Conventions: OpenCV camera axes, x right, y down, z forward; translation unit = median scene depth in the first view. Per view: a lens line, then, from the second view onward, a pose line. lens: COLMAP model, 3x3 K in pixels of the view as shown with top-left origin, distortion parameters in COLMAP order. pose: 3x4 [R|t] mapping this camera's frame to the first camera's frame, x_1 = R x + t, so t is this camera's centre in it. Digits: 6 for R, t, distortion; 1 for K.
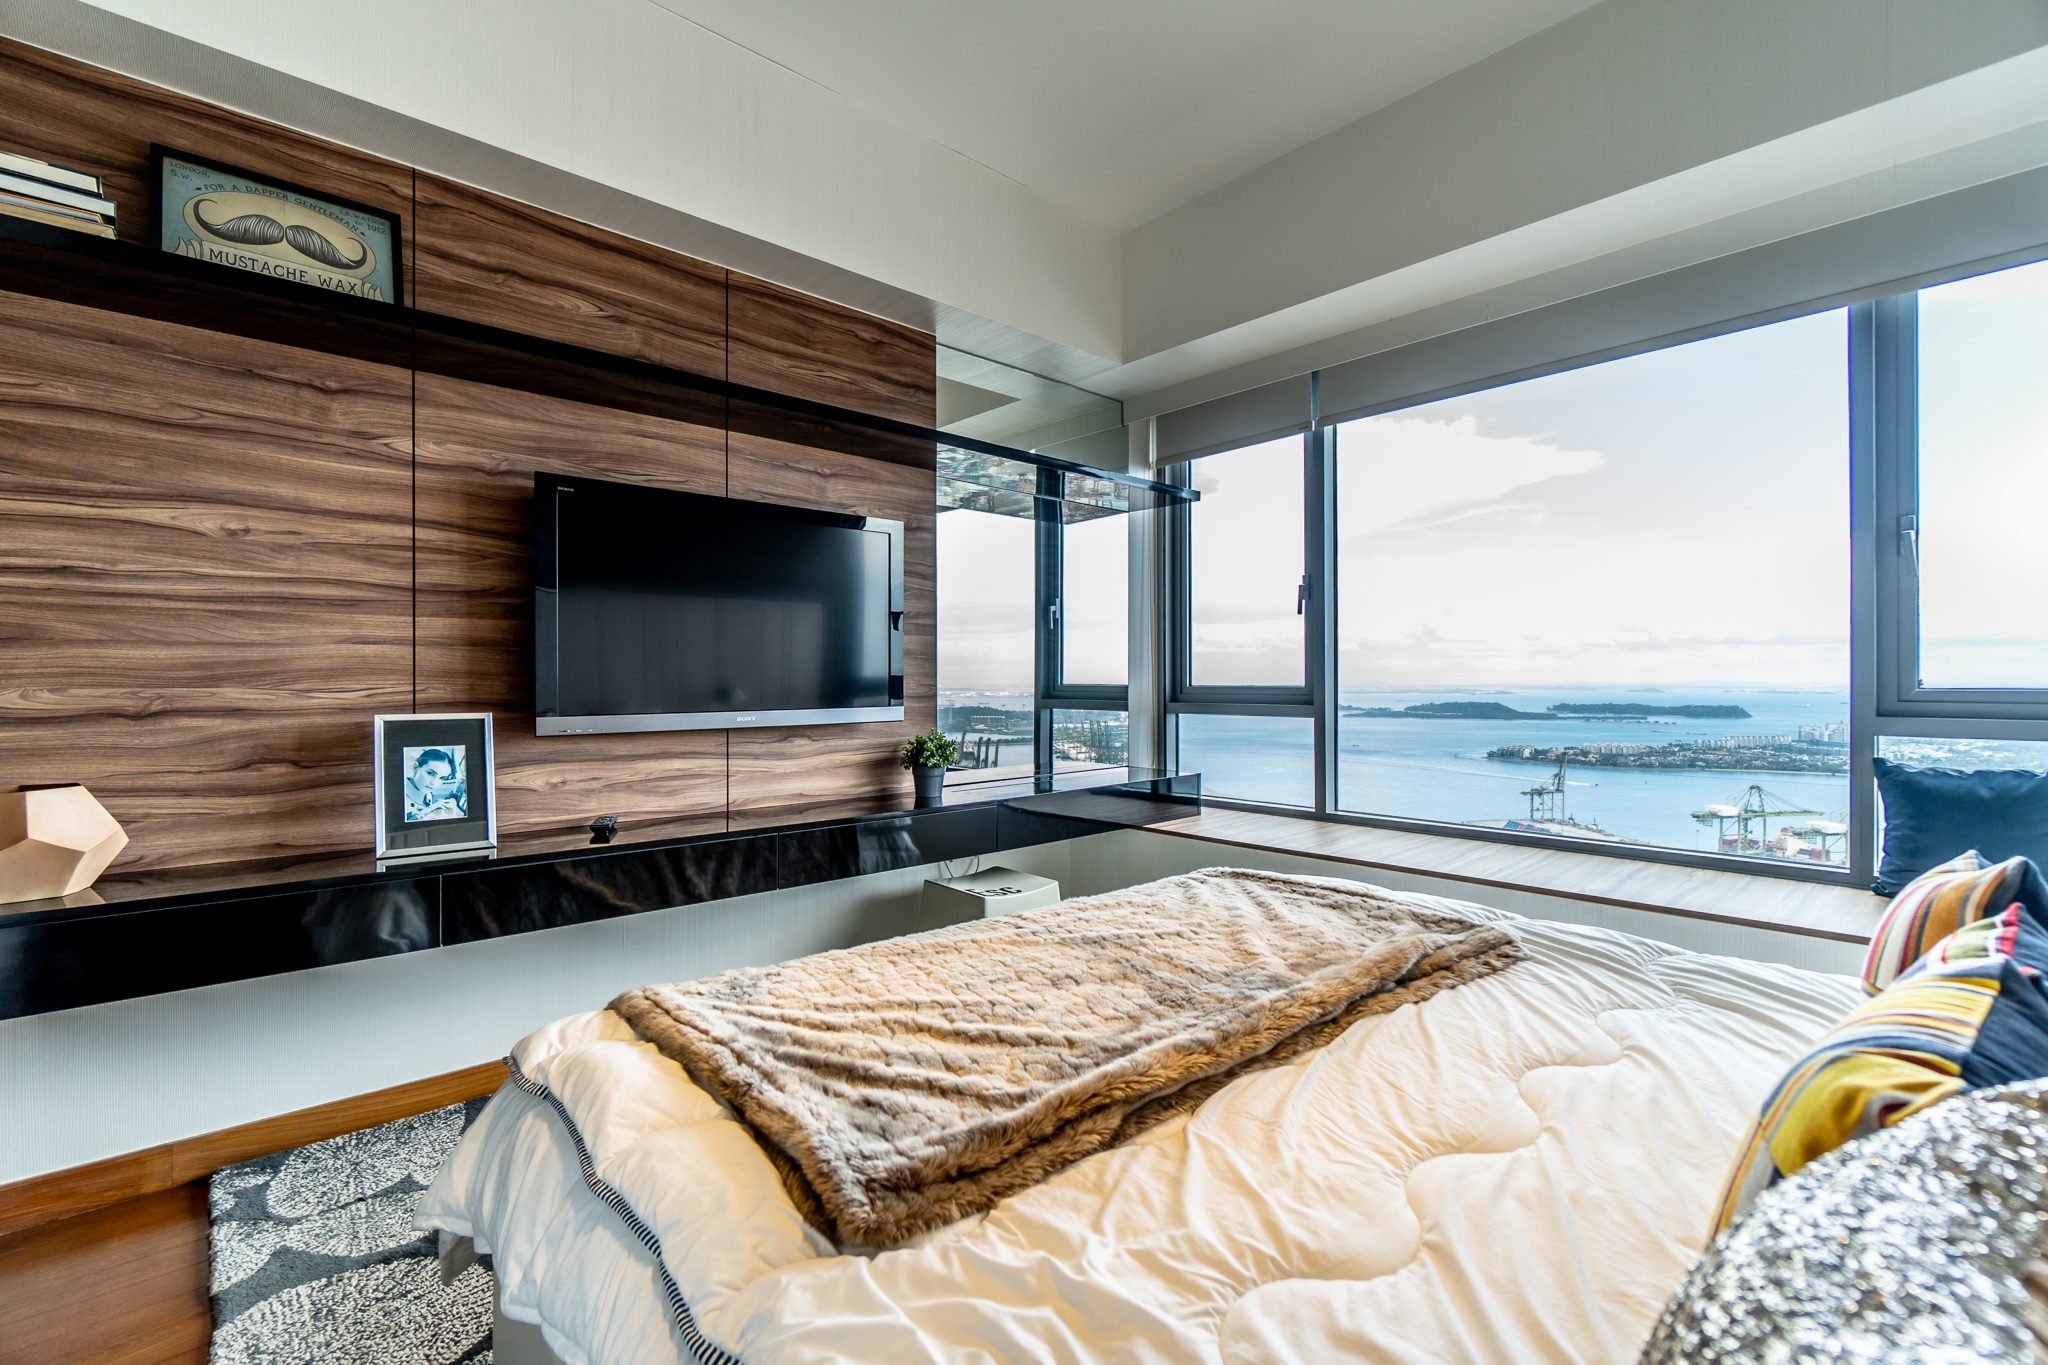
lens RADIAL K [[889.0, 0, 1015.7], [0, 889.0, 684.7], [0, 0, 1]] dist [-0.009086, 0.000111]
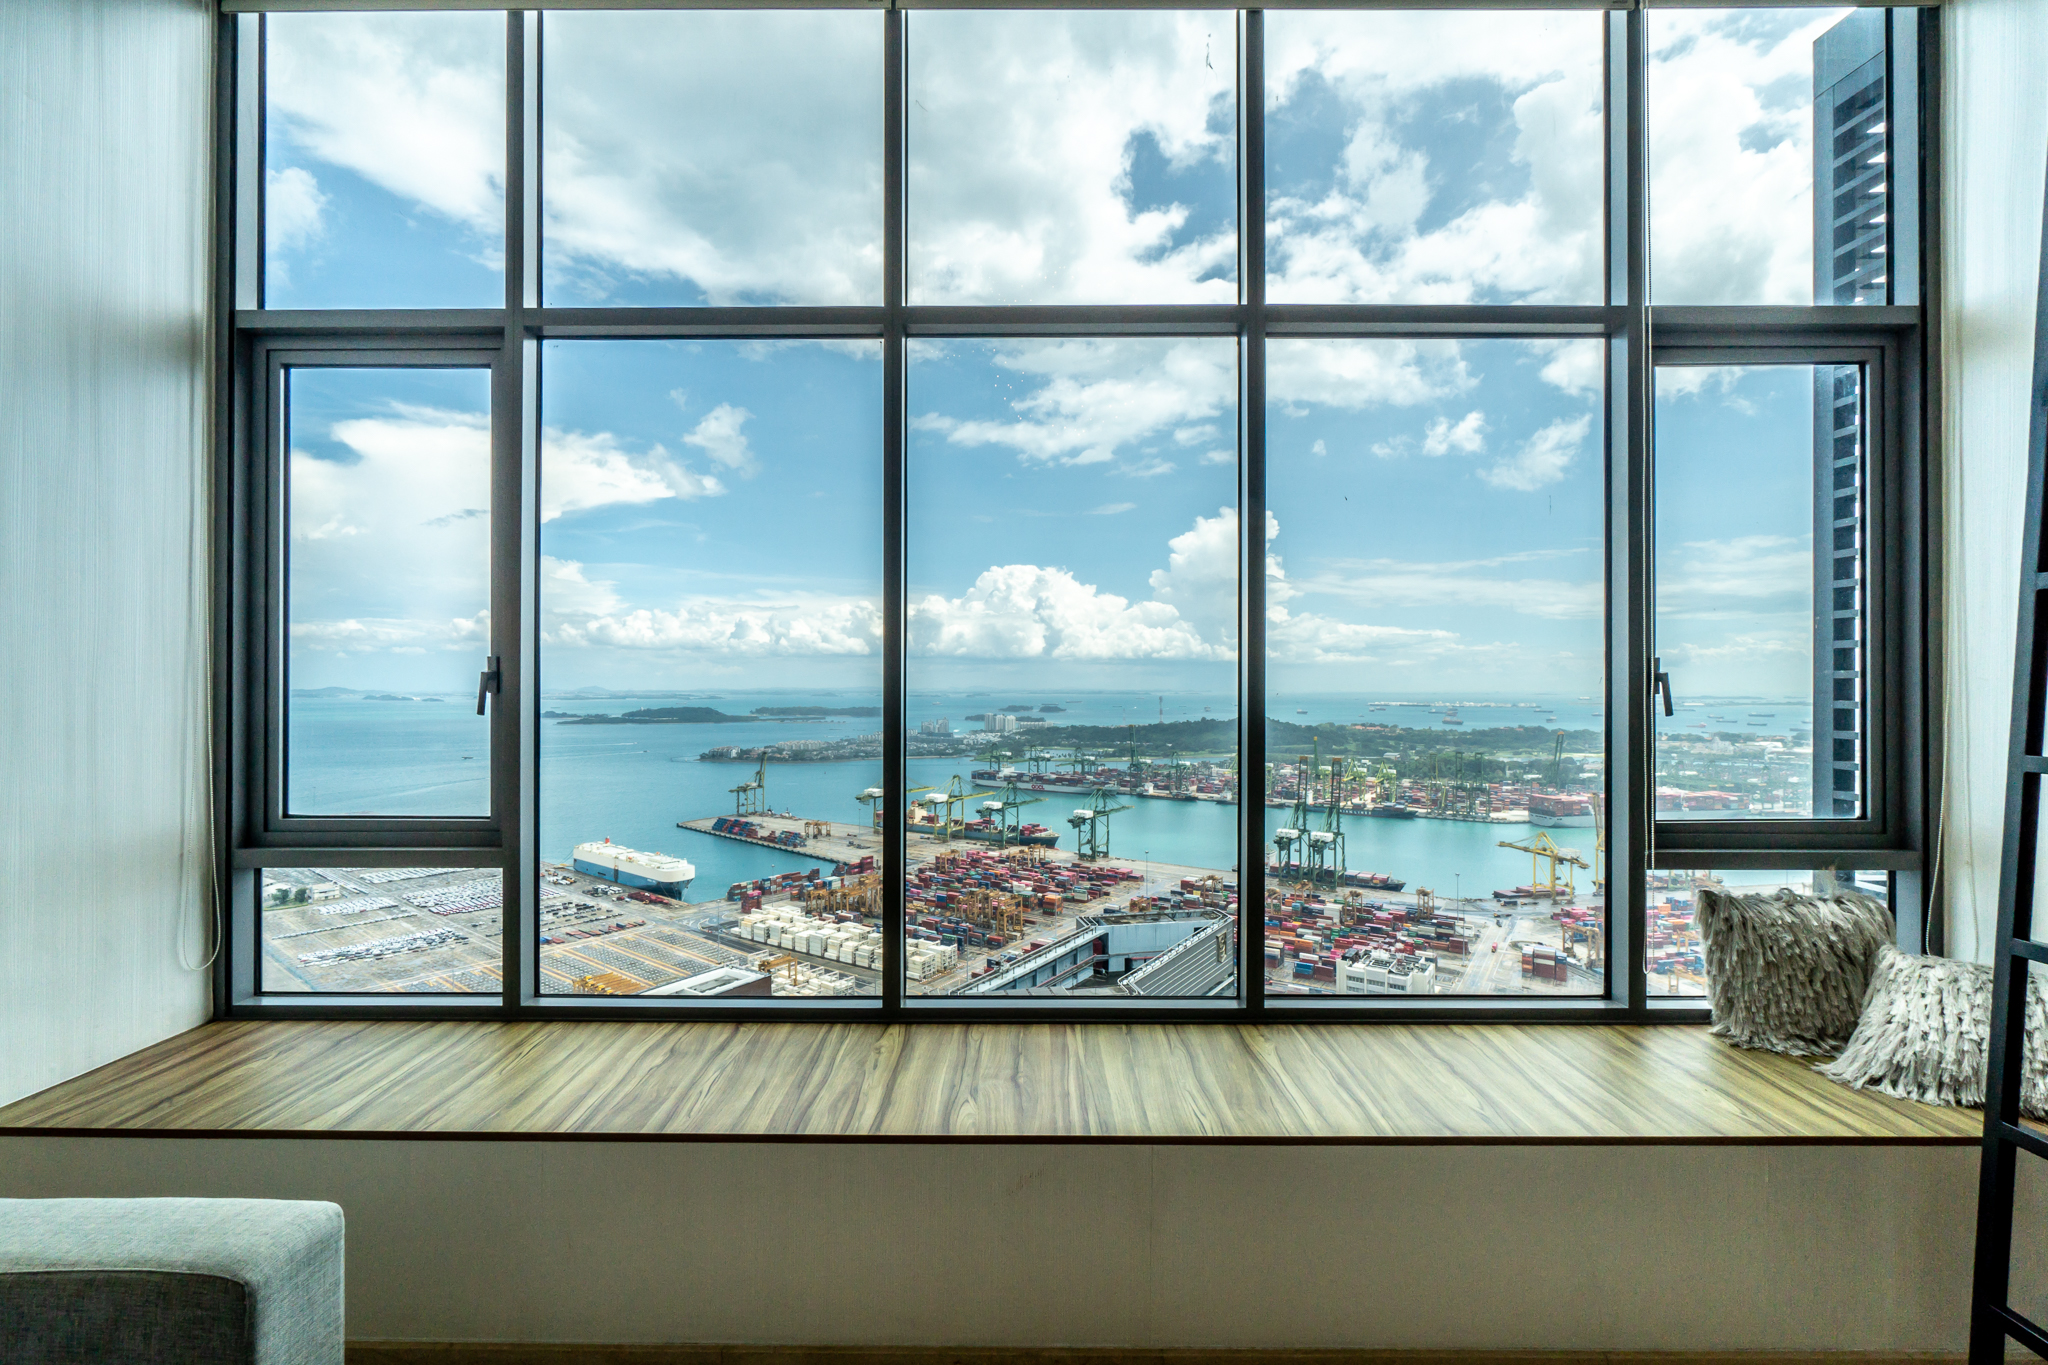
lens RADIAL K [[889.0, 0, 1016.4], [0, 889.0, 681.2], [0, 0, 1]] dist [-0.009086, 0.000111]
pose [[0.674127, 0.010652, 0.738539, 0.094958], [-0.003182, 0.999929, -0.011518, -0.097803], [-0.738609, 0.005414, 0.674113, 0.241268]]
